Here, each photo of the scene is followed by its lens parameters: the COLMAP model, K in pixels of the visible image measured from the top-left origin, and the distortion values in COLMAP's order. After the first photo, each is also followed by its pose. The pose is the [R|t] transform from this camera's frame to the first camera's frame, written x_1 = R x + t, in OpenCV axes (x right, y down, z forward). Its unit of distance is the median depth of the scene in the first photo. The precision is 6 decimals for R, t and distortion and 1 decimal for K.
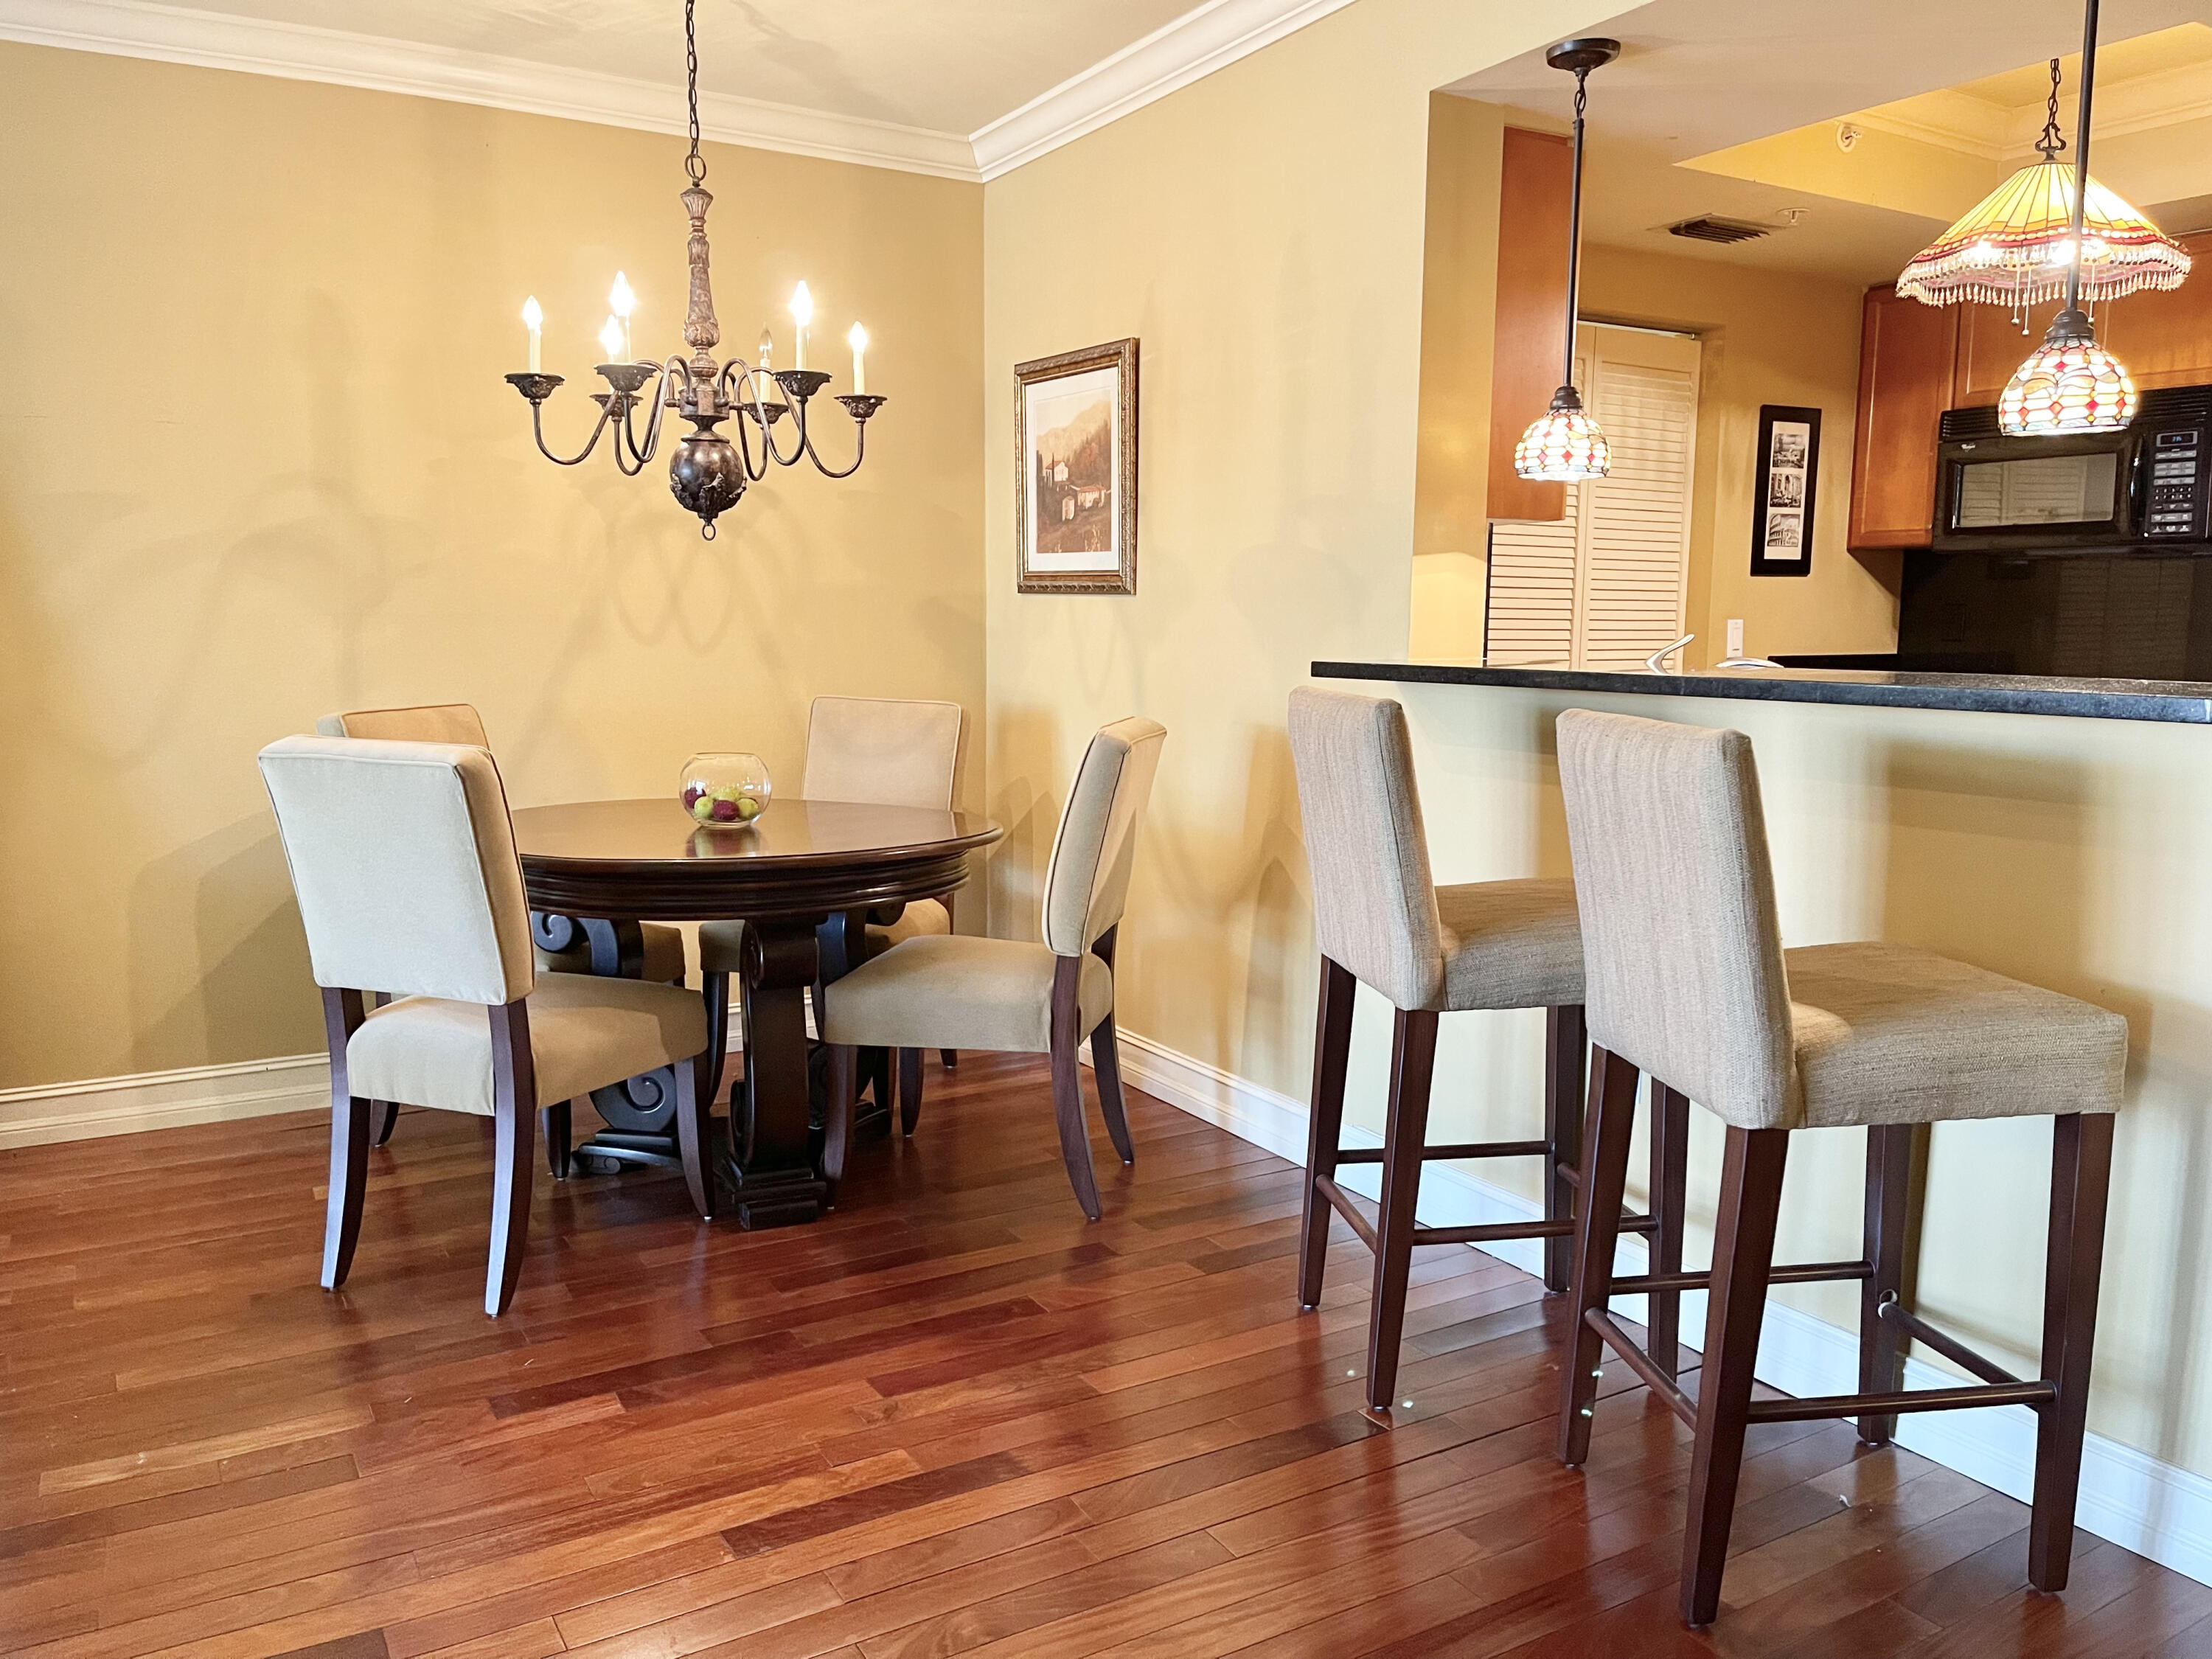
lens RADIAL K [[1671.8, 0, 1106.0], [0, 1671.8, 829.5], [0, 0, 1]] dist [0.006680, 0.001341]
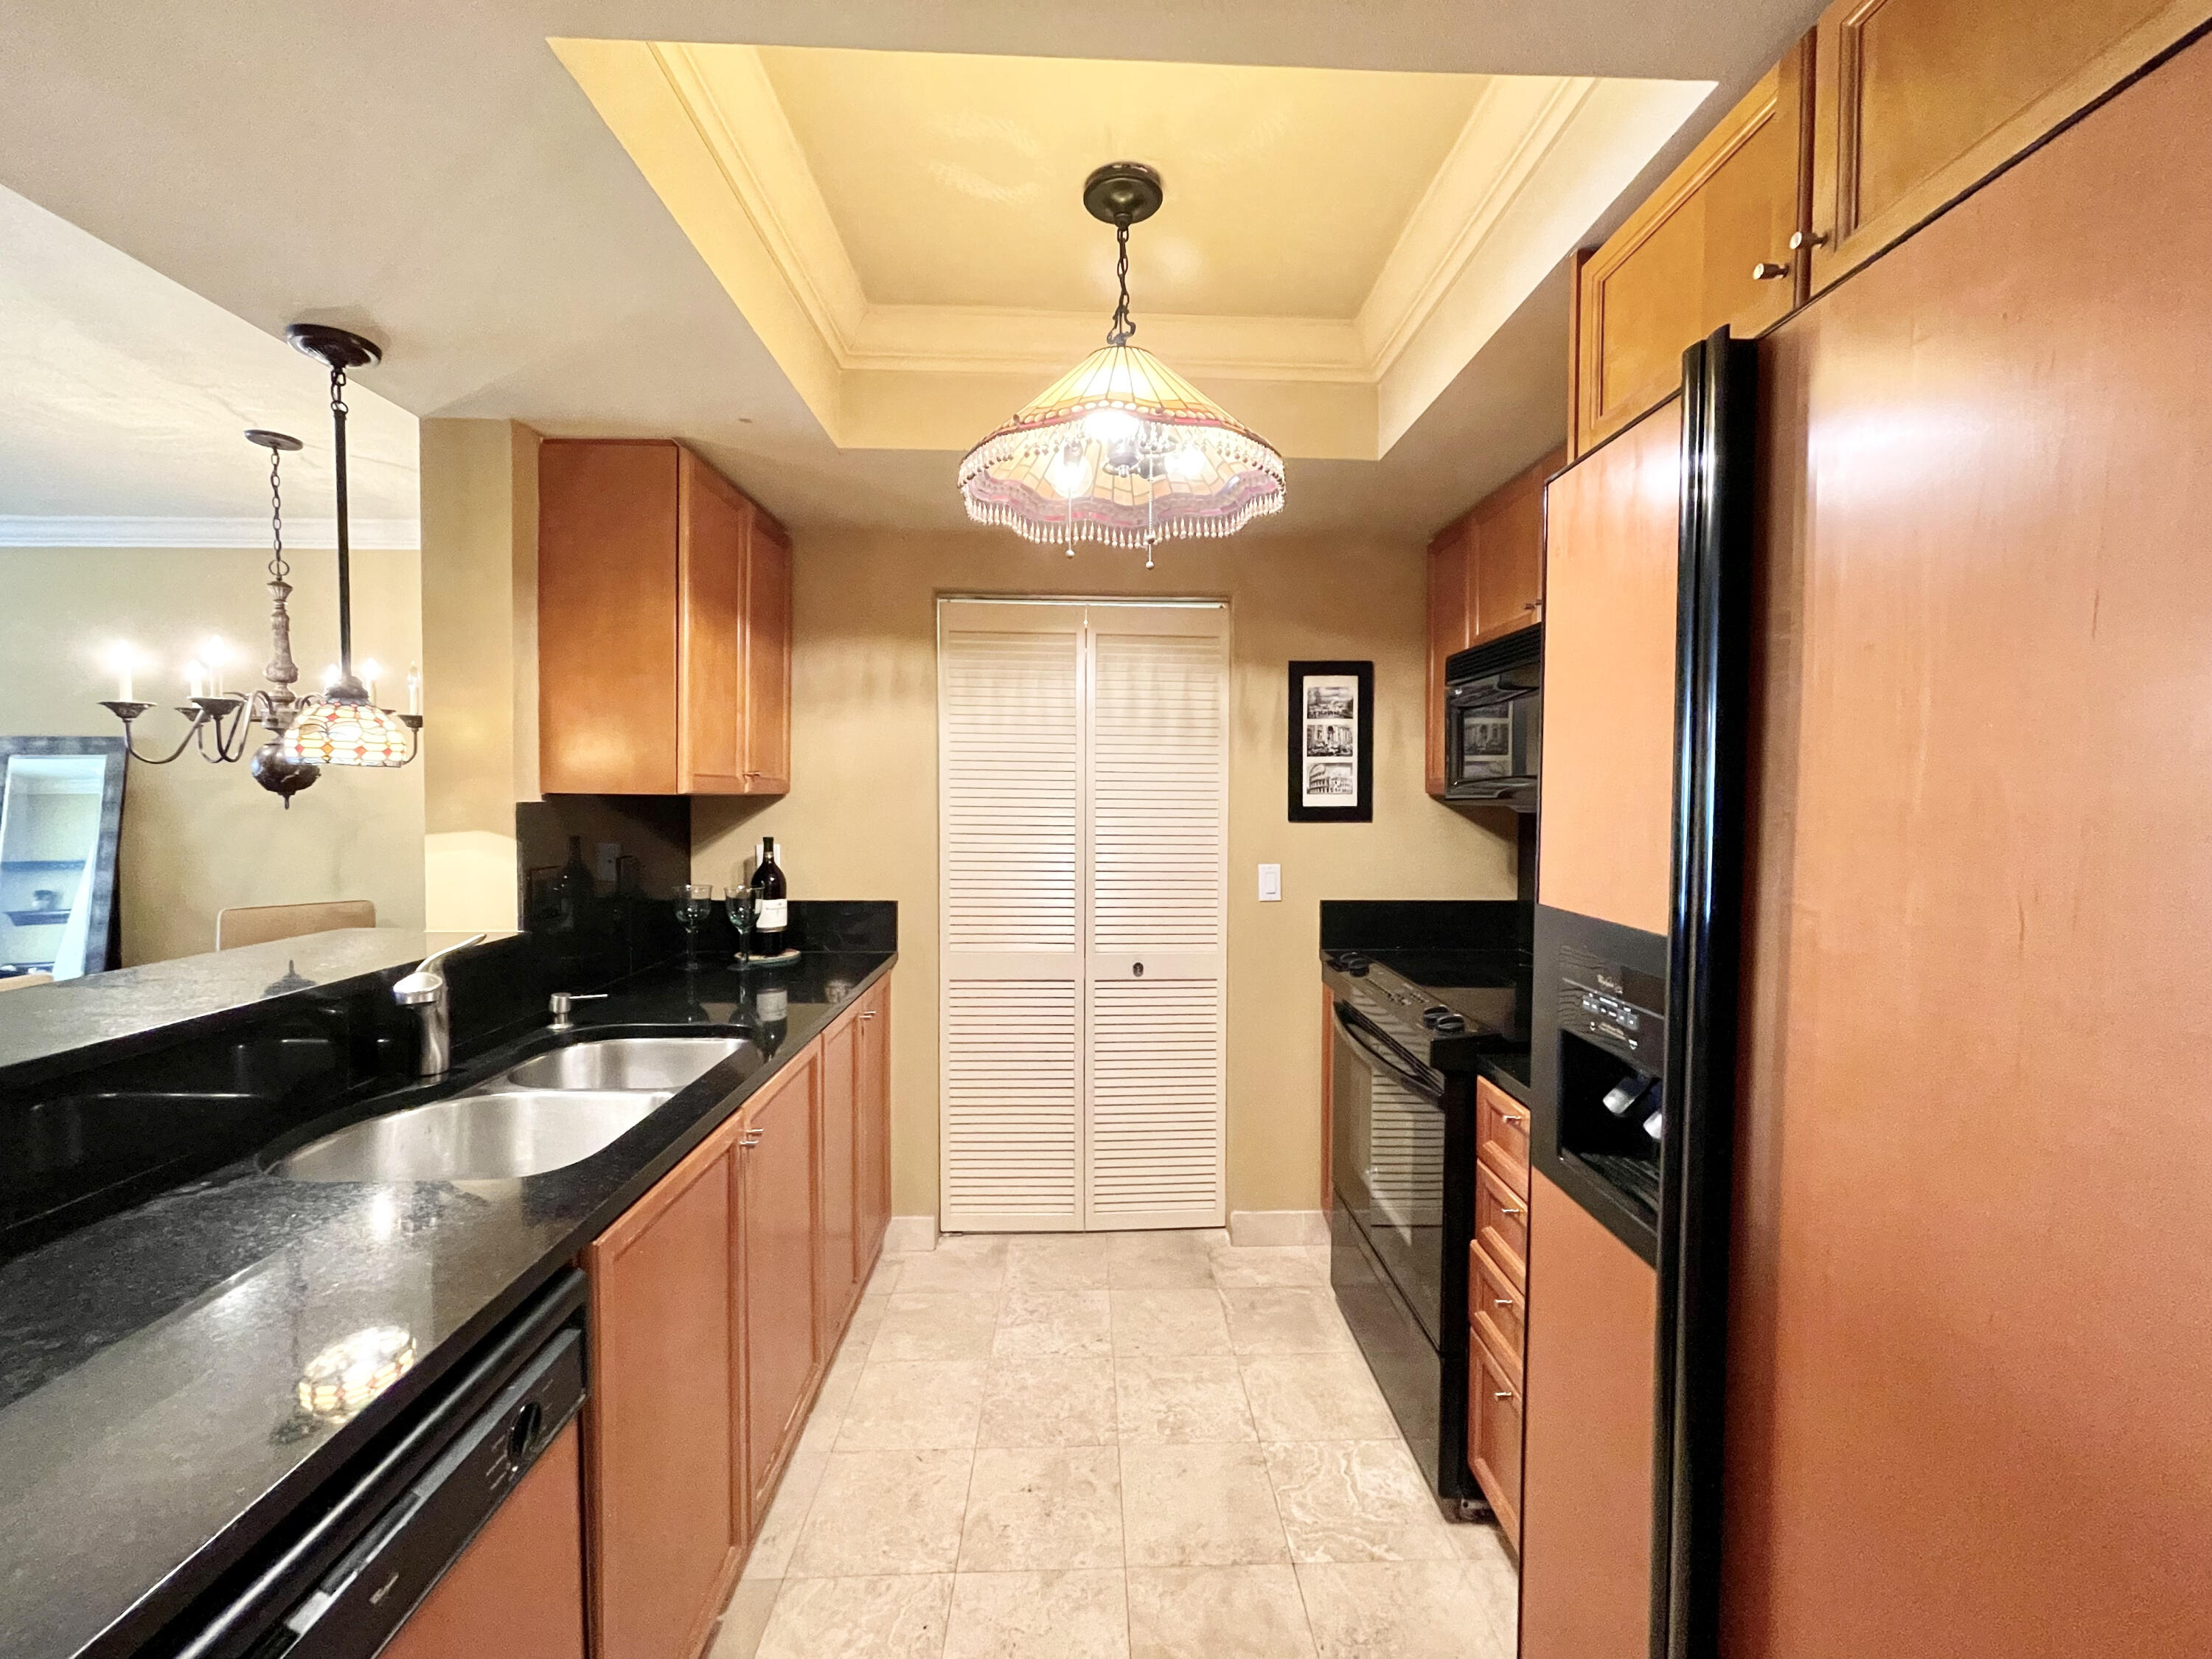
lens RADIAL K [[877.4, 0, 1106.0], [0, 877.4, 829.5], [0, 0, 1]] dist [-0.001727, -0.000122]
pose [[0.875490, 0.019264, -0.482851, 0.552717], [-0.062209, 0.995384, -0.073082, -0.100605], [0.479215, 0.094020, 0.872647, 0.470811]]
